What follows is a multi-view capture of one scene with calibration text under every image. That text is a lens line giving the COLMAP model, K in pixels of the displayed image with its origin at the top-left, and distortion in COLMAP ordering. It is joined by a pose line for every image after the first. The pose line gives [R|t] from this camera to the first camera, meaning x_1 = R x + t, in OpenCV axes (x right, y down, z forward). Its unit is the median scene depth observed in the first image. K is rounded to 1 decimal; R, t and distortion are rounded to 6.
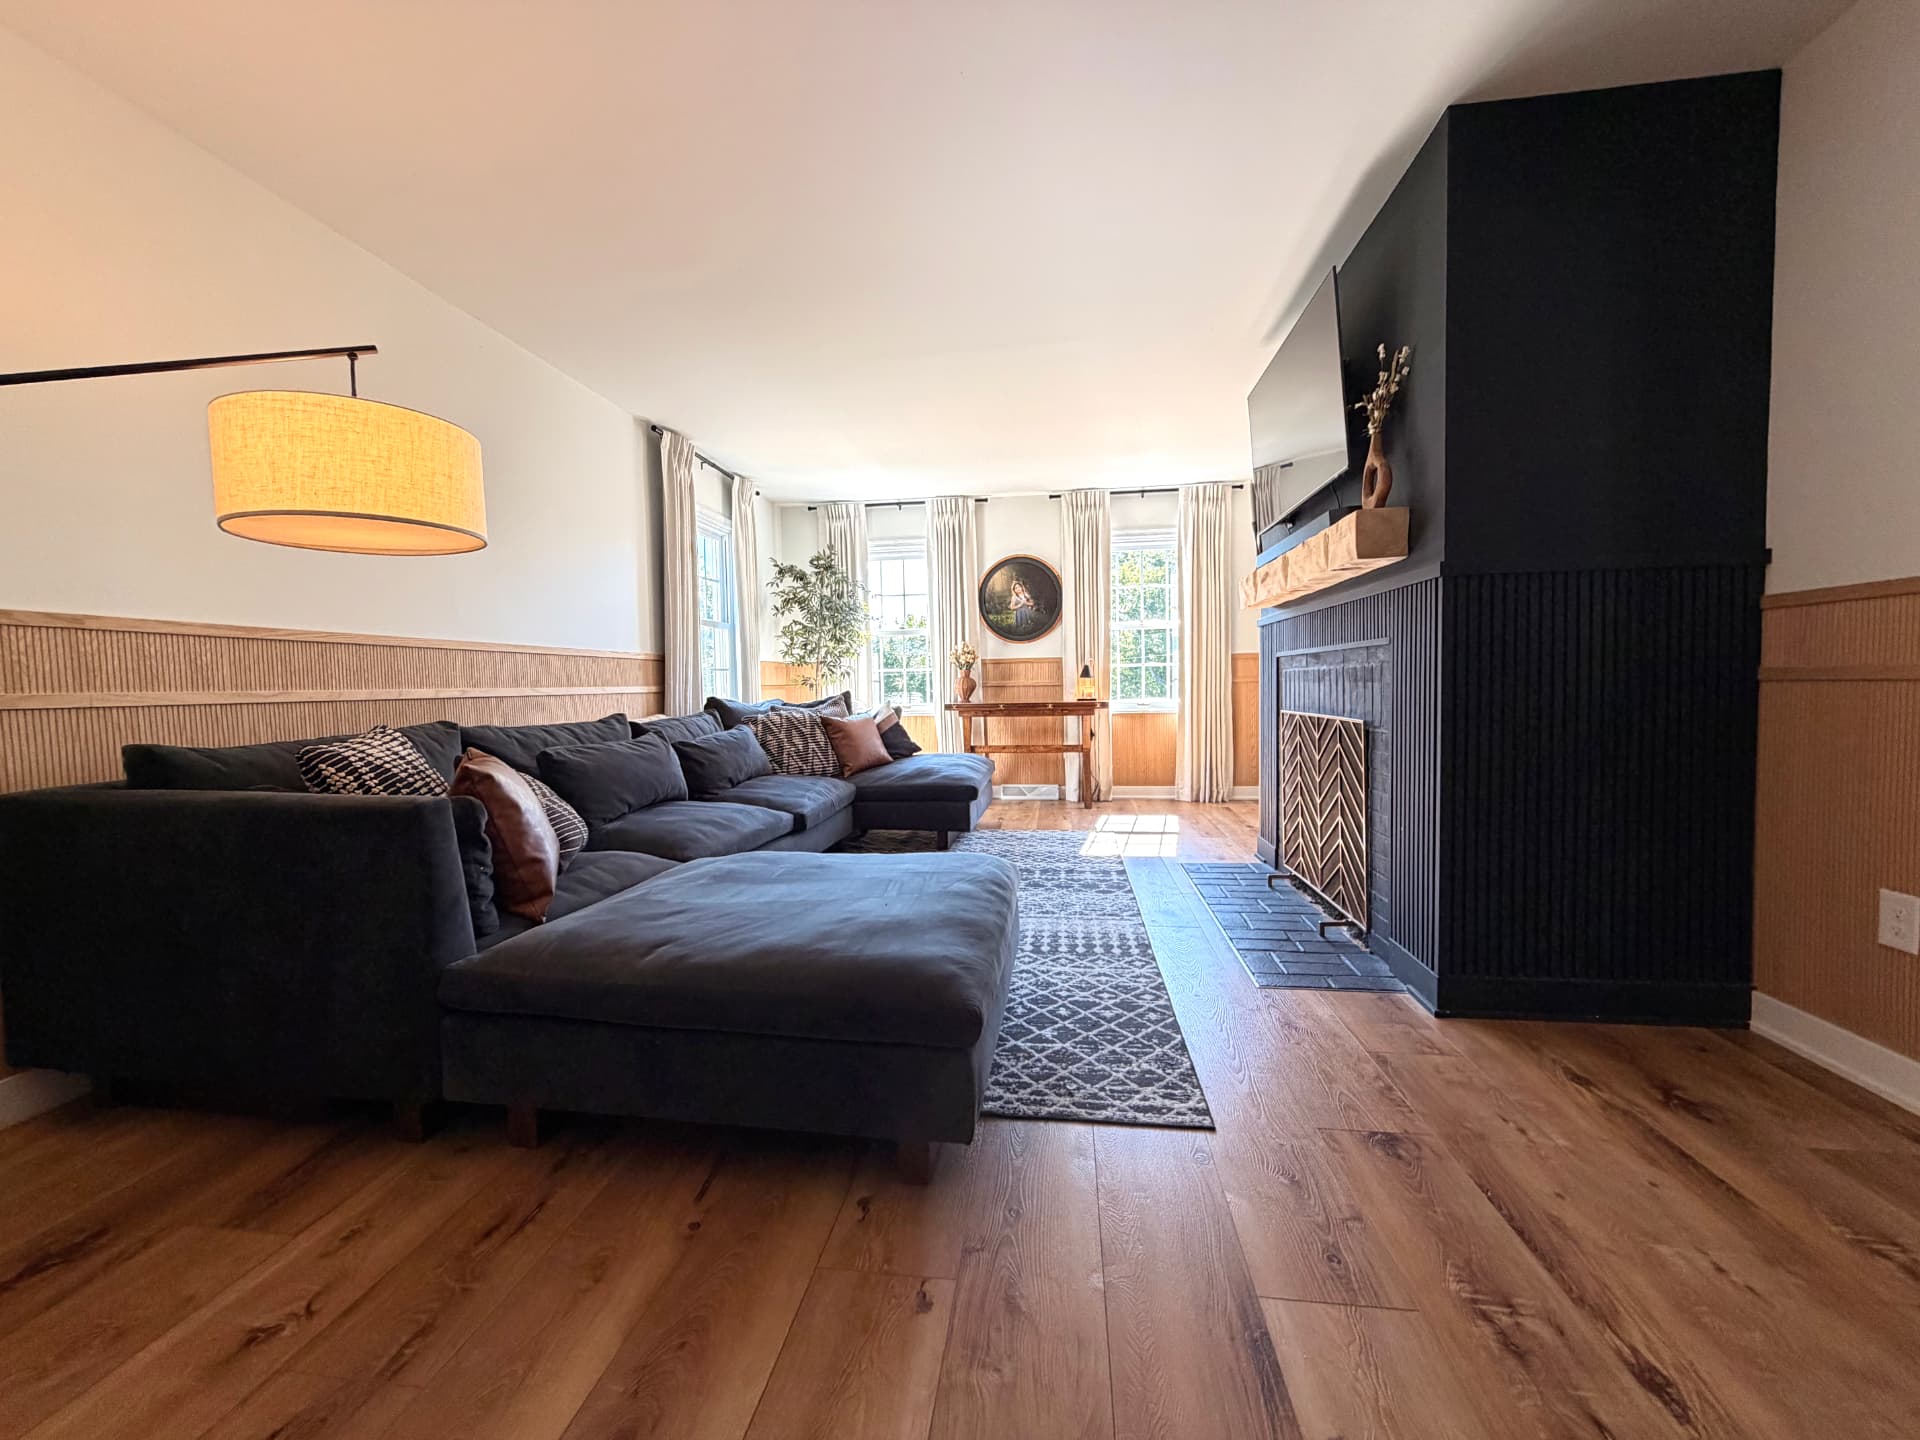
lens RADIAL K [[761.2, 0, 954.5], [0, 761.2, 724.1], [0, 0, 1]] dist [-0.002540, 0.000146]
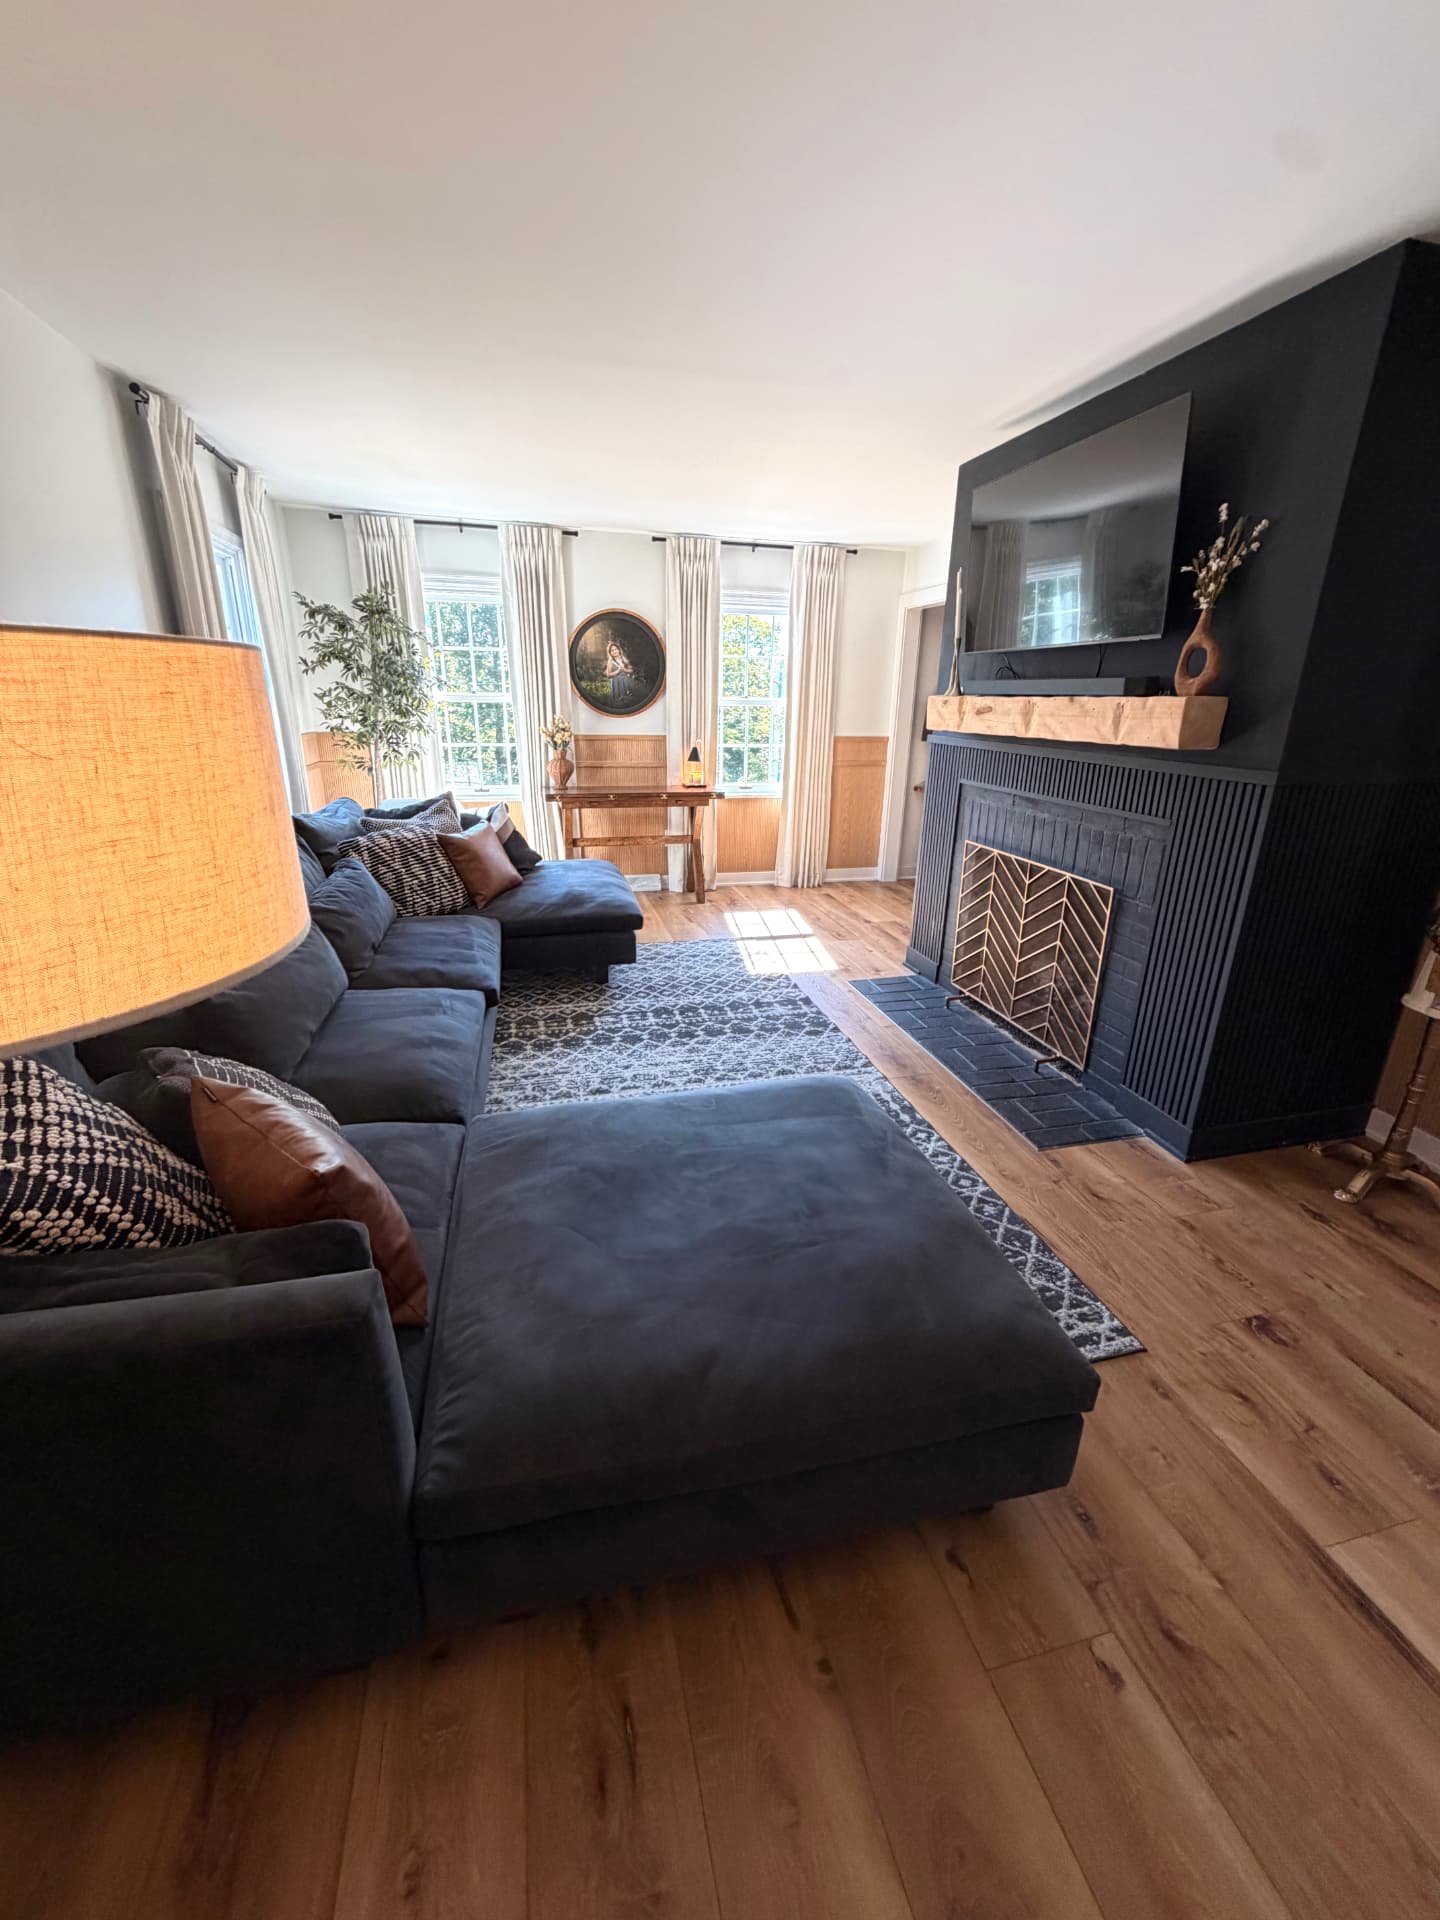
lens RADIAL K [[761.2, 0, 720.6], [0, 761.2, 956.8], [0, 0, 1]] dist [-0.002540, 0.000146]
pose [[0.927196, -0.087669, 0.364173, -0.158290], [-0.014634, 0.963004, 0.269088, -0.083216], [-0.374291, -0.254826, 0.891611, 0.105464]]
